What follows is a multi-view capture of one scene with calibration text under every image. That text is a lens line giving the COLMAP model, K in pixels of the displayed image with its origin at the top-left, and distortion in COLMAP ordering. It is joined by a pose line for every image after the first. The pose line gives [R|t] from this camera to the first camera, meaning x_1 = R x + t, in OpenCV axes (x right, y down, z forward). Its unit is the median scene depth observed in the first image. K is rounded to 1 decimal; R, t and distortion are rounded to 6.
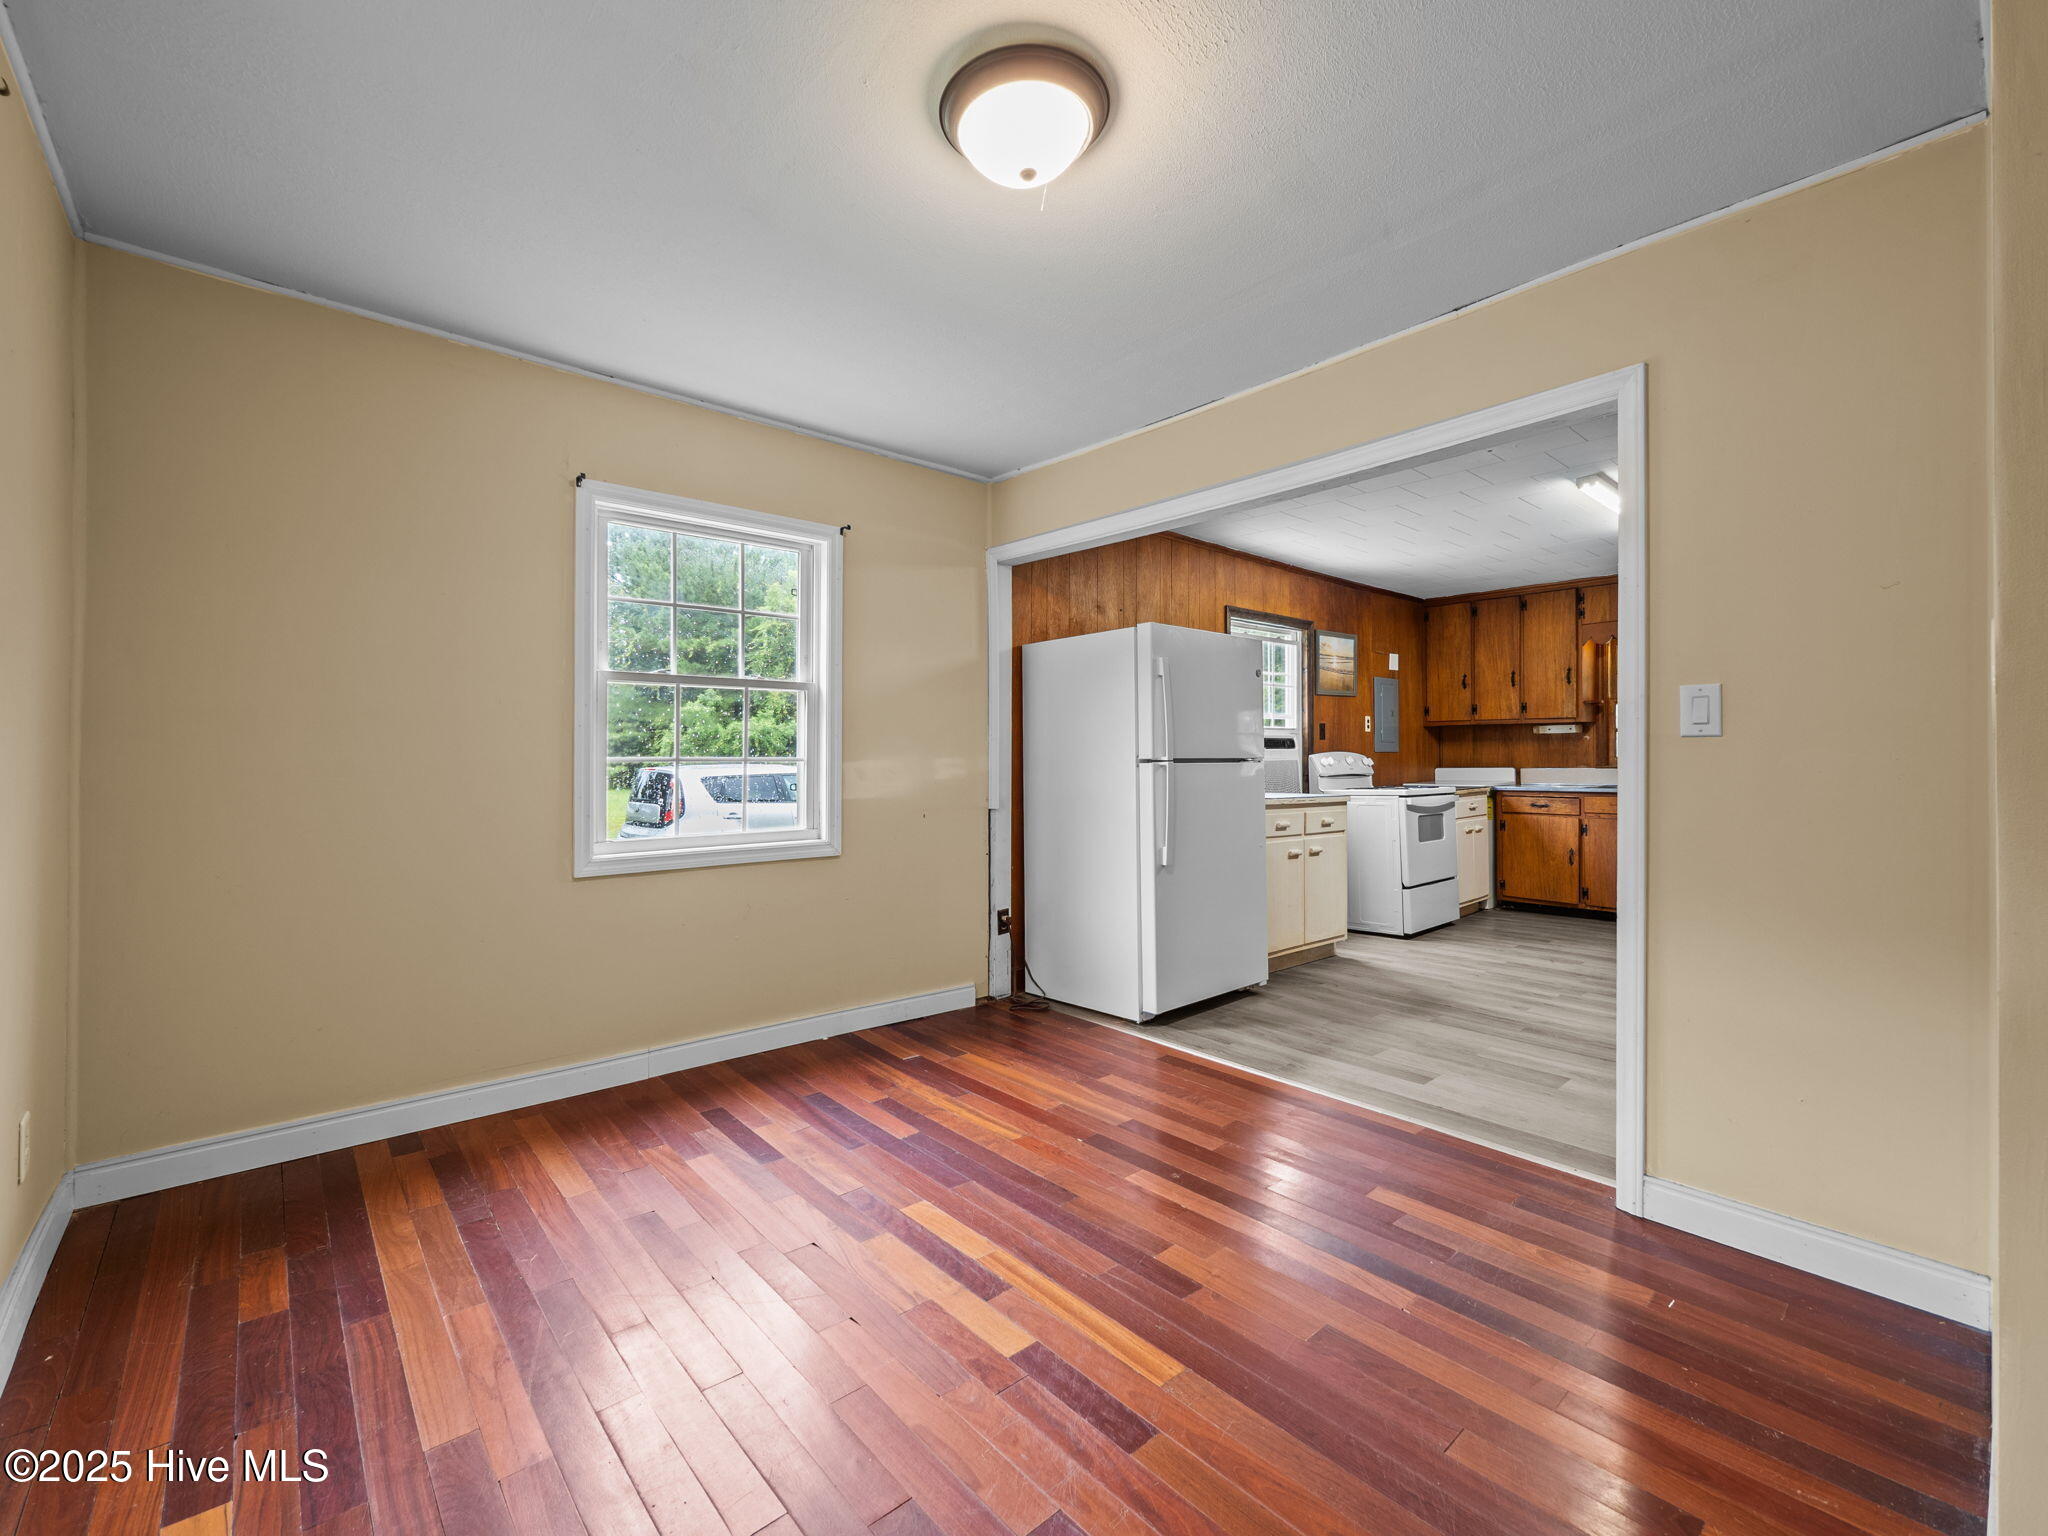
lens RADIAL K [[884.4, 0, 1036.1], [0, 884.4, 749.8], [0, 0, 1]] dist [-0.004643, 0.001294]
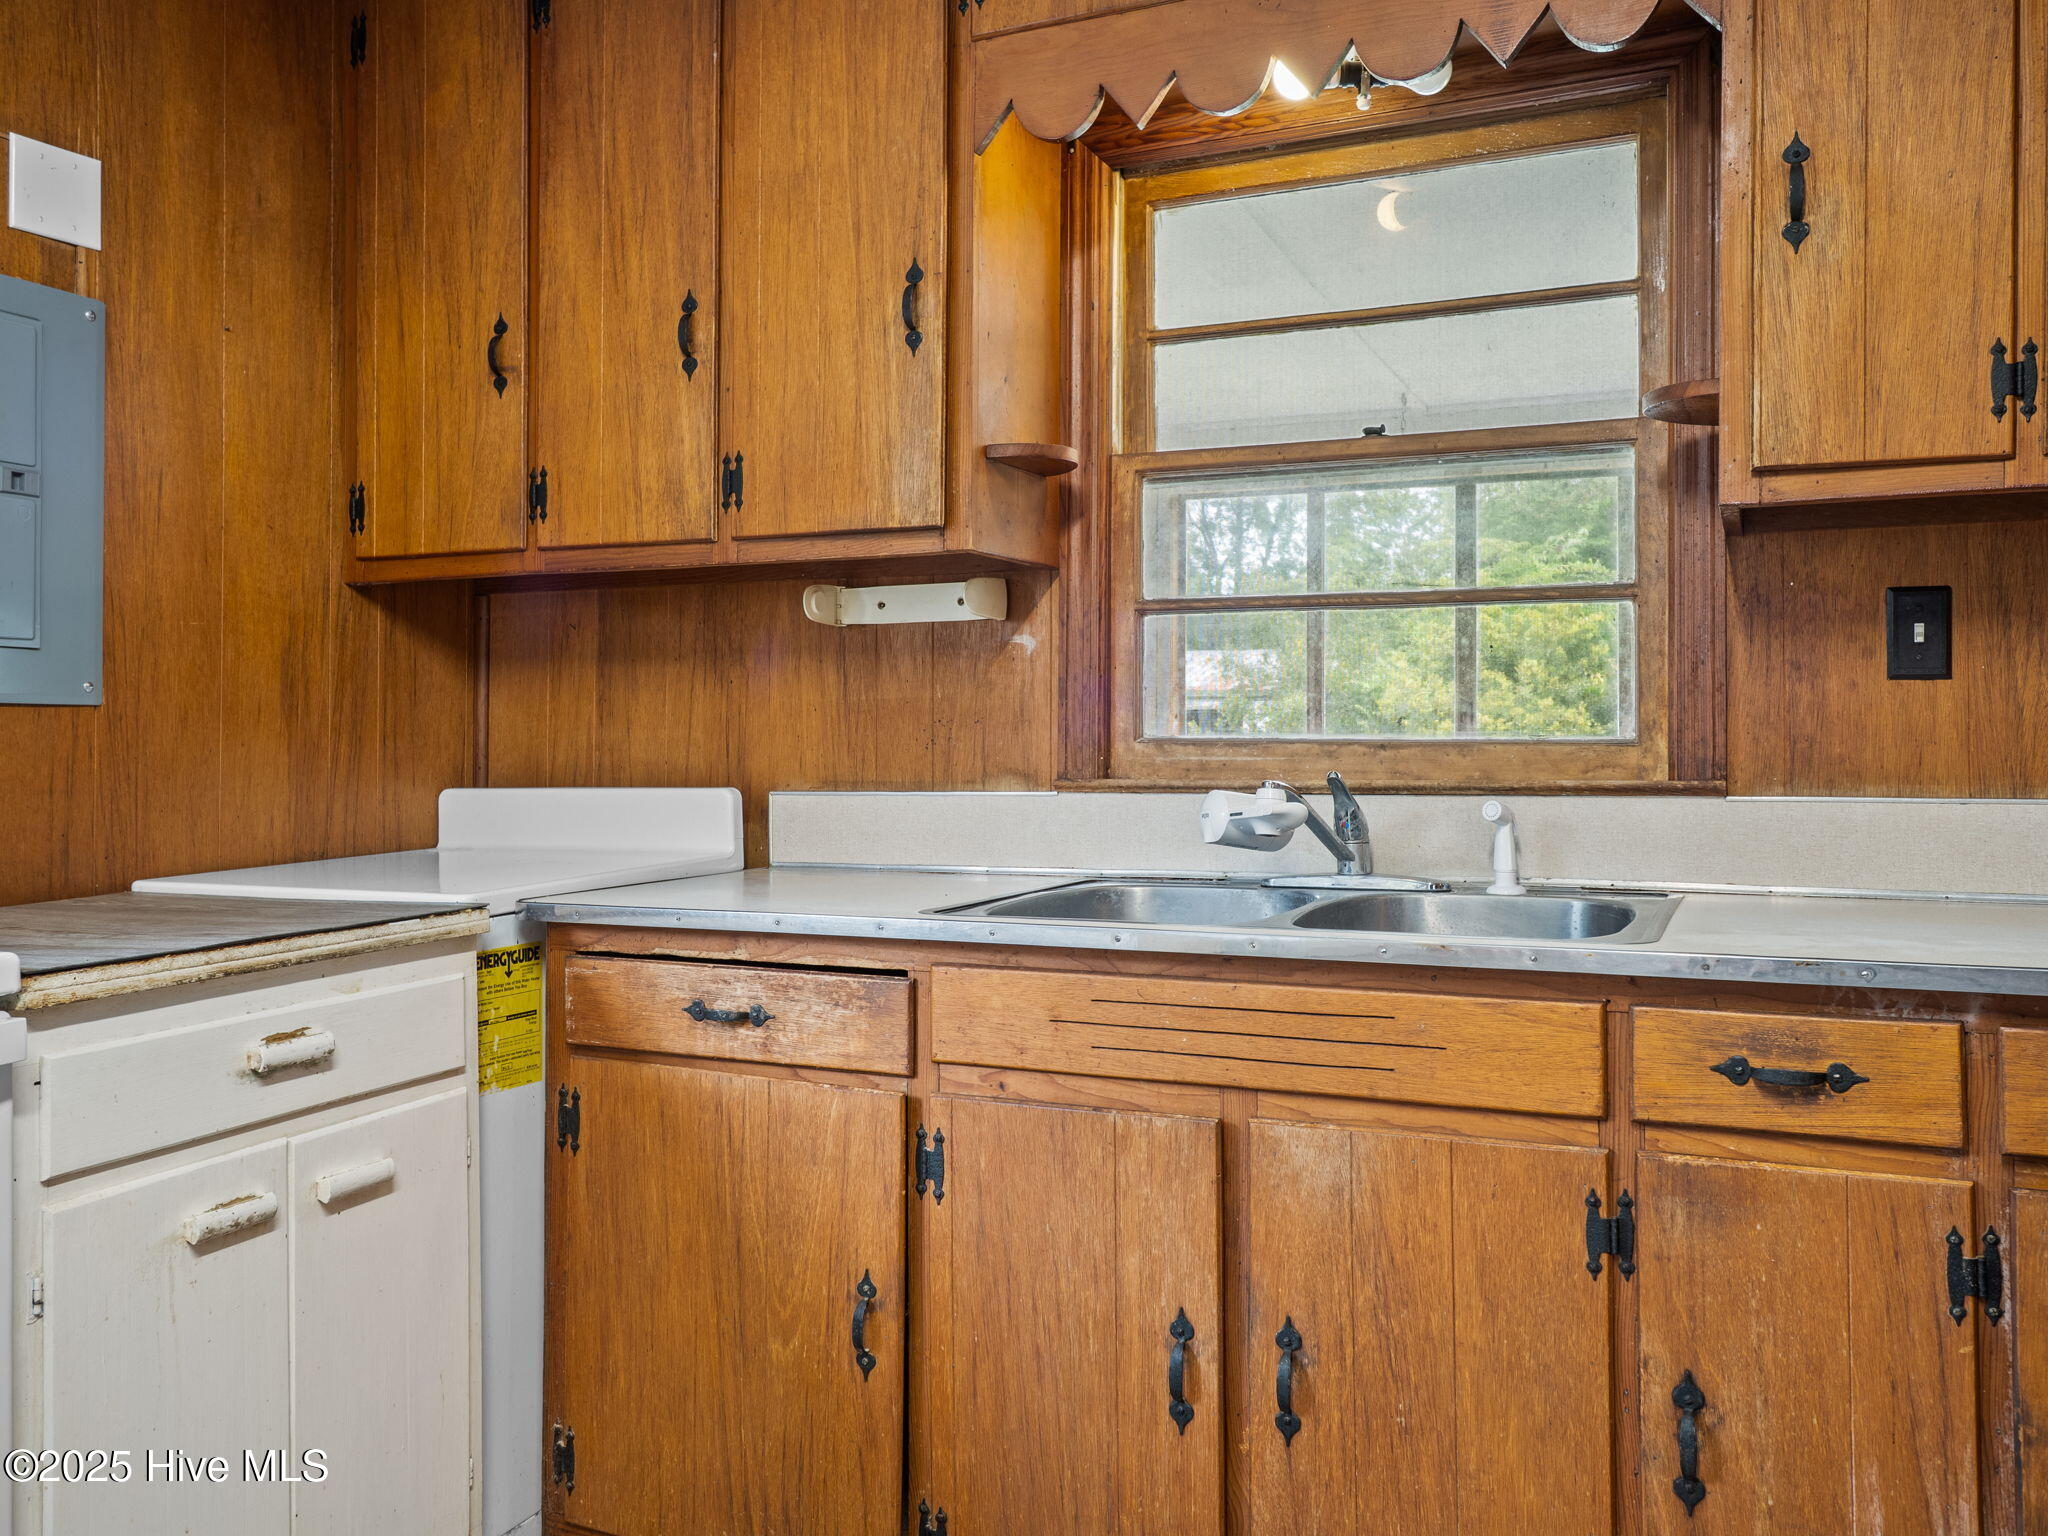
lens RADIAL K [[1619.5, 0, 1034.3], [0, 1619.5, 716.4], [0, 0, 1]] dist [0.003956, 0.019385]
pose [[0.913486, 0.009413, 0.406761, 0.491184], [-0.006426, 0.999941, -0.008708, 0.006950], [-0.406819, 0.005341, 0.913493, 0.678735]]
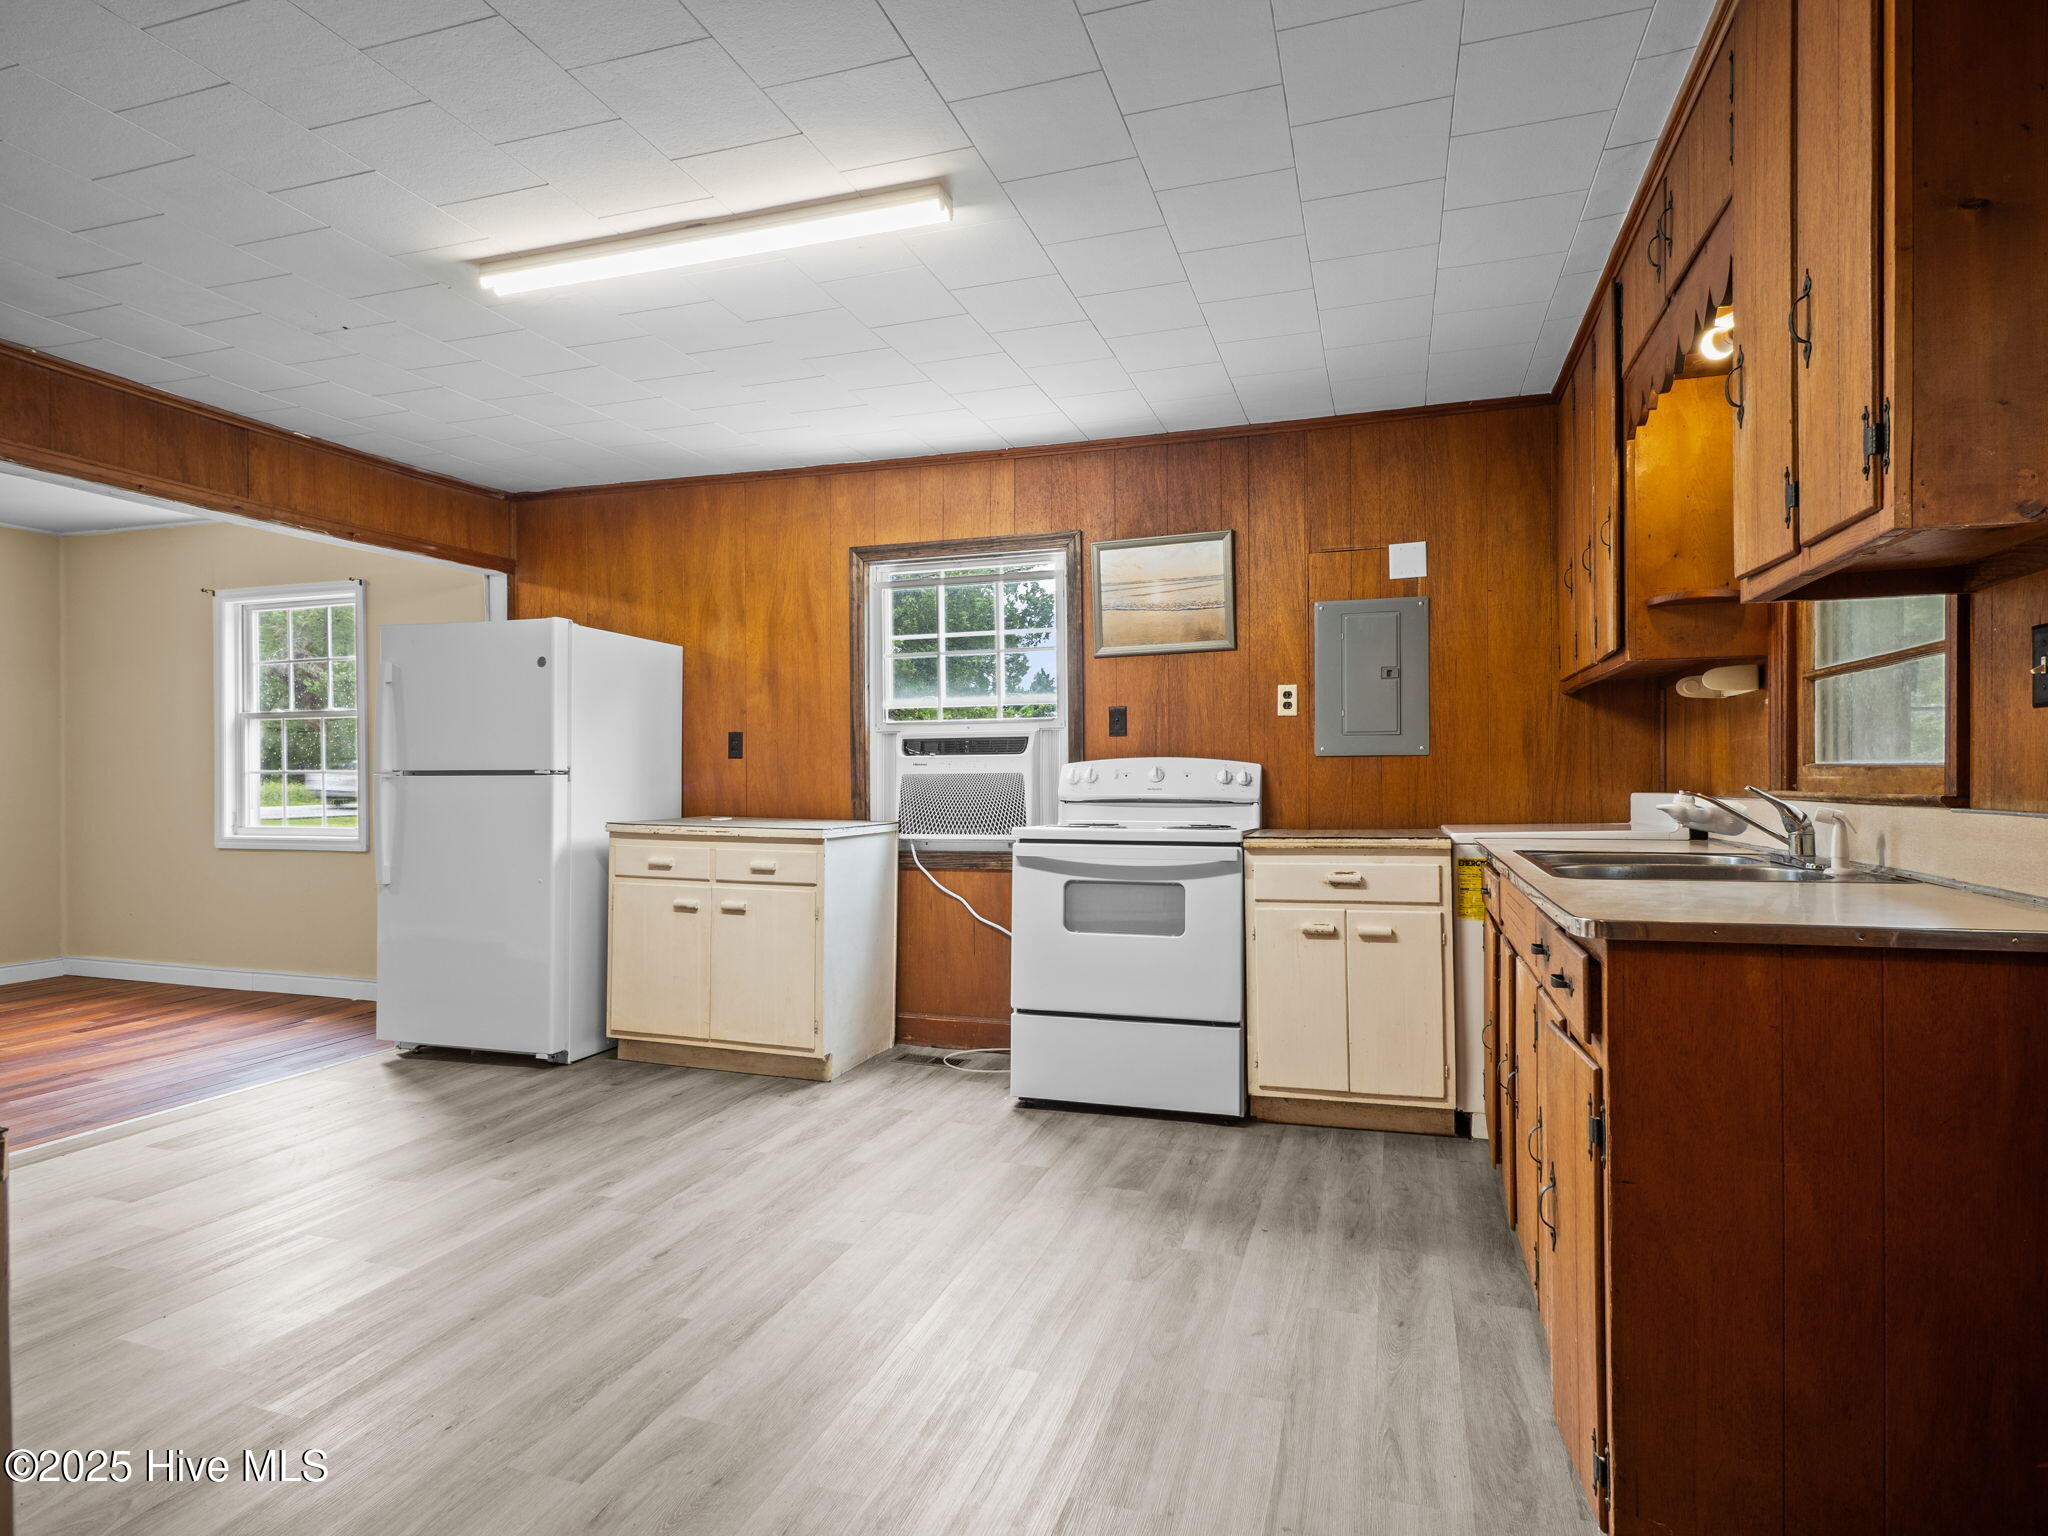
lens RADIAL K [[1100.0, 0, 1043.3], [0, 1100.0, 775.3], [0, 0, 1]] dist [-0.001039, -0.001343]
pose [[0.506389, 0.002954, -0.862300, 0.875900], [0.009893, 0.999908, 0.009236, 0.006271], [0.862248, -0.013208, 0.506313, 0.589294]]
